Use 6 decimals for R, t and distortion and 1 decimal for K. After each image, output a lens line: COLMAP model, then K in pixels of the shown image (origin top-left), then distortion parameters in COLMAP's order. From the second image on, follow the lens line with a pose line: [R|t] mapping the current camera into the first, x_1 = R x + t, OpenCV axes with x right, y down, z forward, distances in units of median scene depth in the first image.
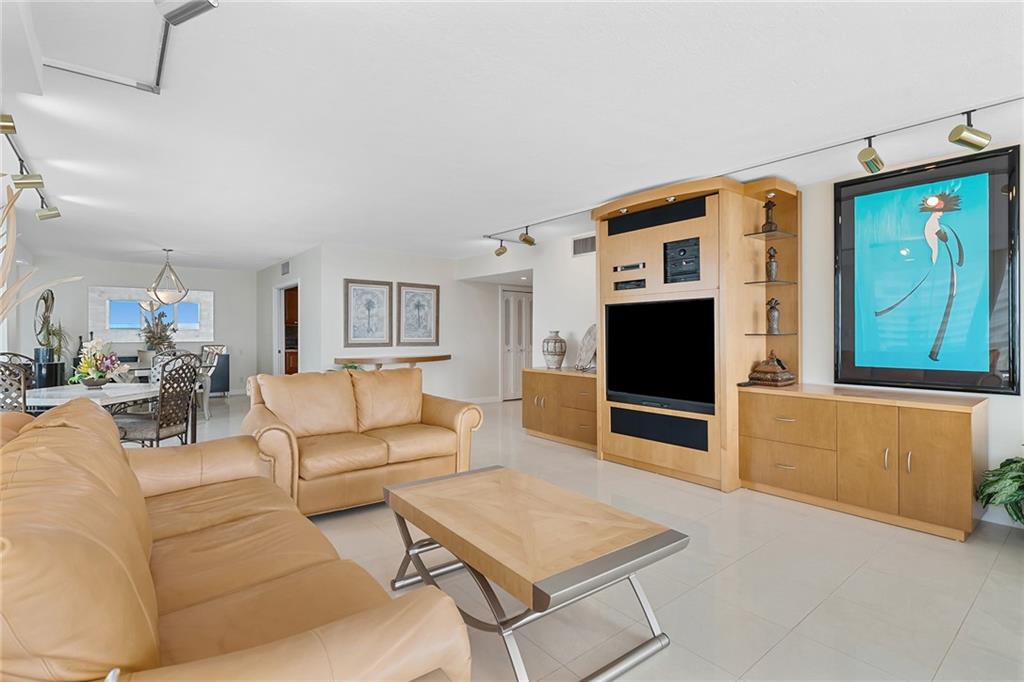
lens RADIAL K [[504.4, 0, 509.5], [0, 504.4, 332.6], [0, 0, 1]] dist [0.001221, 0.000032]
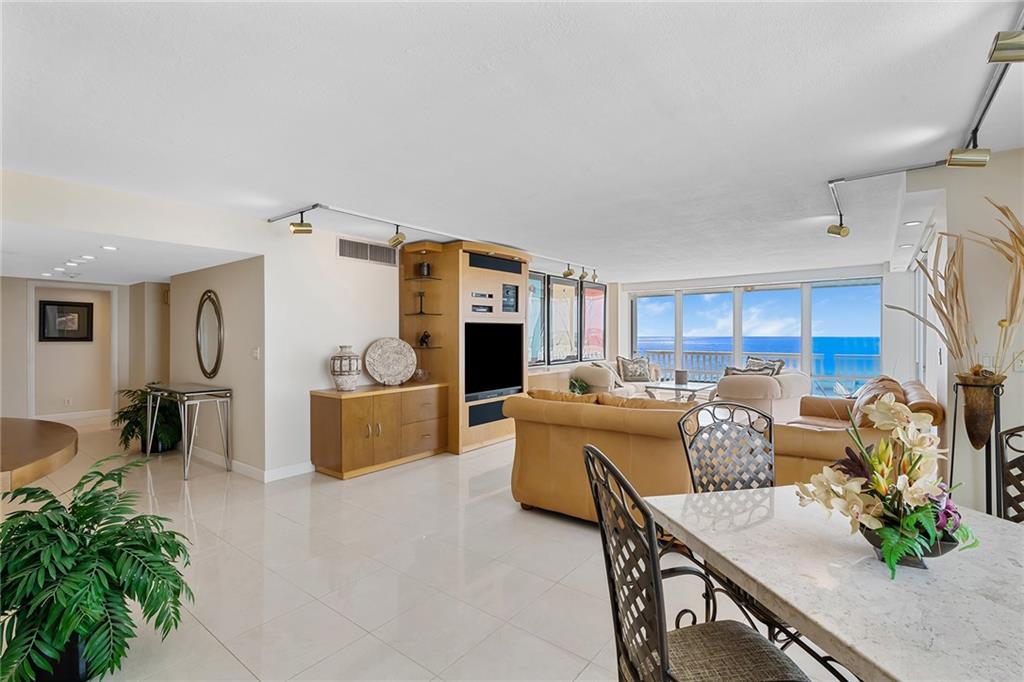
lens RADIAL K [[469.0, 0, 509.0], [0, 469.0, 334.7], [0, 0, 1]] dist [0.000284, -0.000229]
pose [[-0.245715, -0.003221, 0.969337, -0.976348], [0.001287, 0.999993, 0.003649, -0.032435], [-0.969341, 0.002144, -0.245709, 1.255034]]
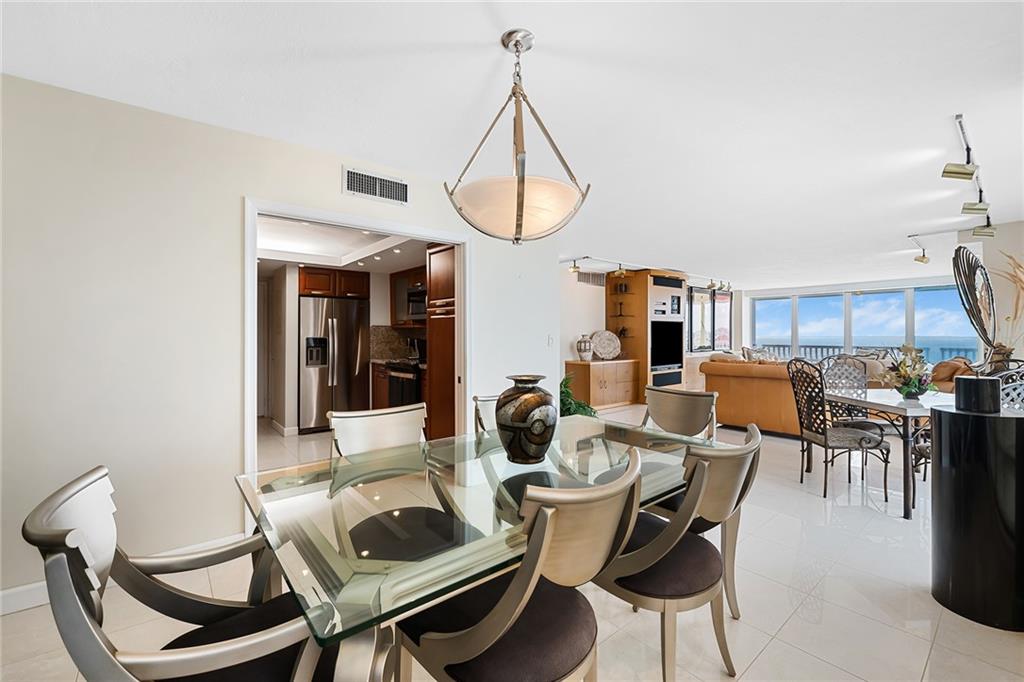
lens RADIAL K [[425.9, 0, 512.3], [0, 425.9, 331.6], [0, 0, 1]] dist [-0.010447, 0.000082]
pose [[-0.032313, 0.001715, 0.999476, -1.474444], [0.000838, 0.999998, -0.001689, -0.014218], [-0.999477, 0.000783, -0.032314, 1.677659]]
